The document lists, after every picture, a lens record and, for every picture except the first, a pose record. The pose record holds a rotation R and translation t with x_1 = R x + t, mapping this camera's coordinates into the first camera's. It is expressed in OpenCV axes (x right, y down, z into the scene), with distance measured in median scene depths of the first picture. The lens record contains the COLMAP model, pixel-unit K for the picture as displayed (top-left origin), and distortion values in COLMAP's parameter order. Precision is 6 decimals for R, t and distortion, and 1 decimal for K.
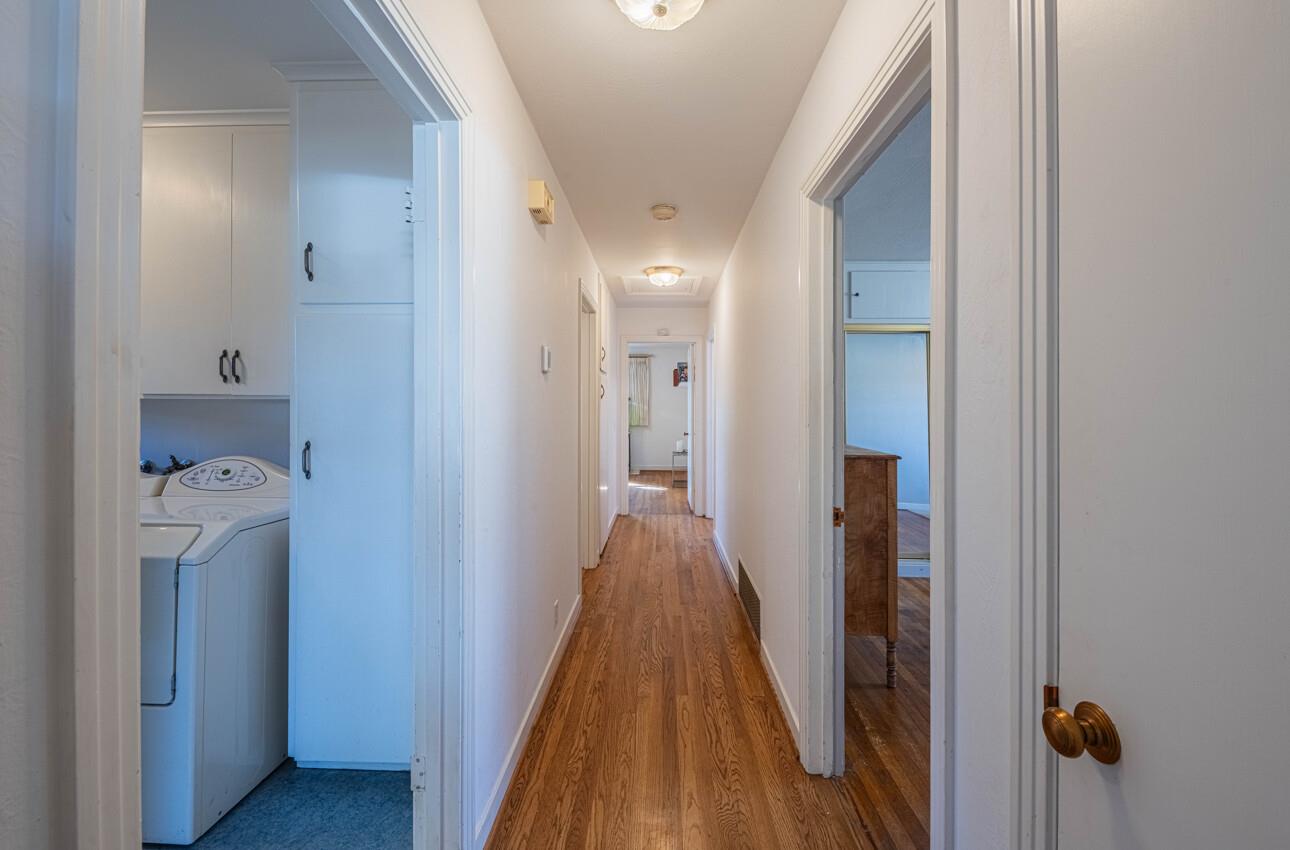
lens RADIAL K [[501.8, 0, 642.7], [0, 501.8, 400.9], [0, 0, 1]] dist [-0.000568, -0.000079]
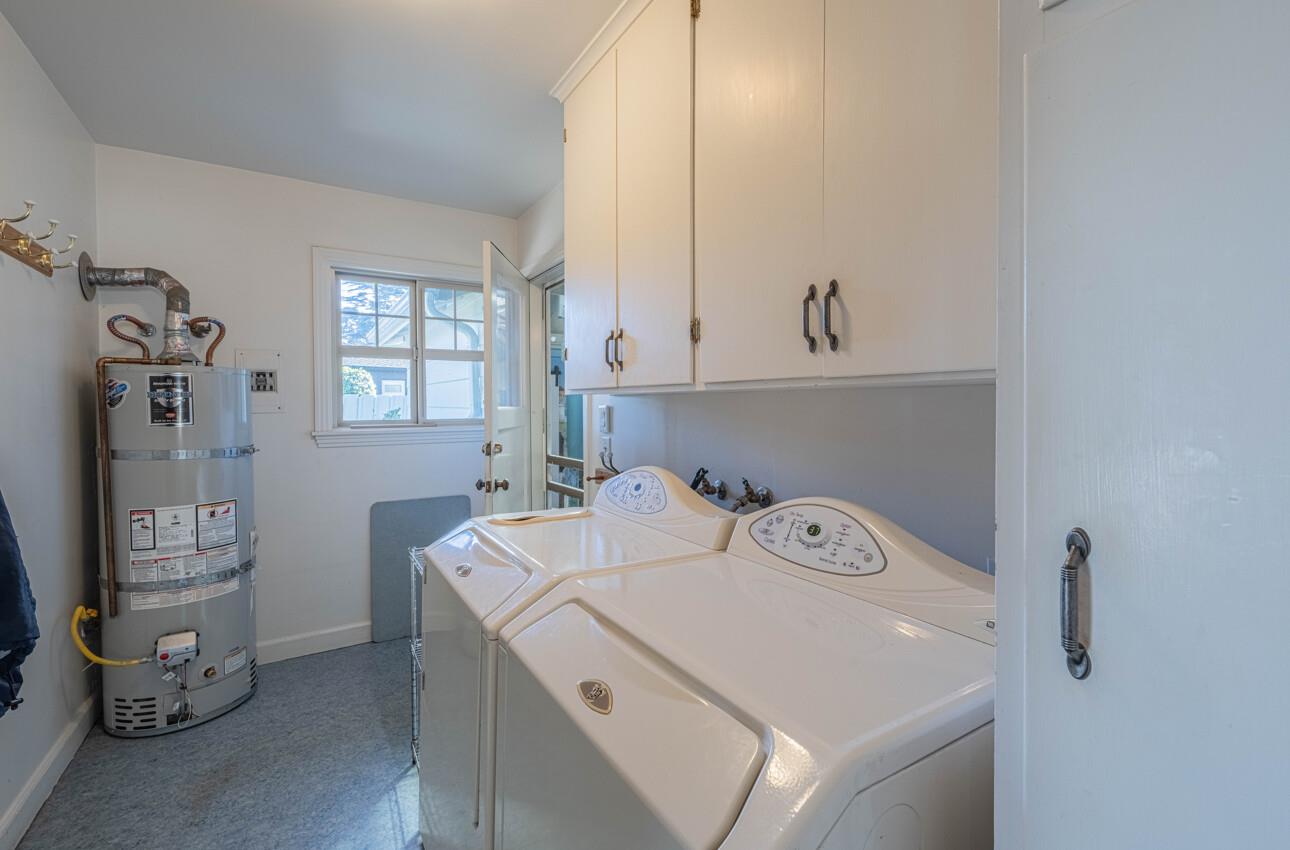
lens RADIAL K [[558.4, 0, 640.5], [0, 558.4, 428.4], [0, 0, 1]] dist [-0.000797, -0.000247]
pose [[0.553397, 0.028297, -0.832437, -0.460473], [0.013313, 0.998995, 0.042809, 0.011200], [0.832811, -0.034772, 0.552464, 0.545617]]
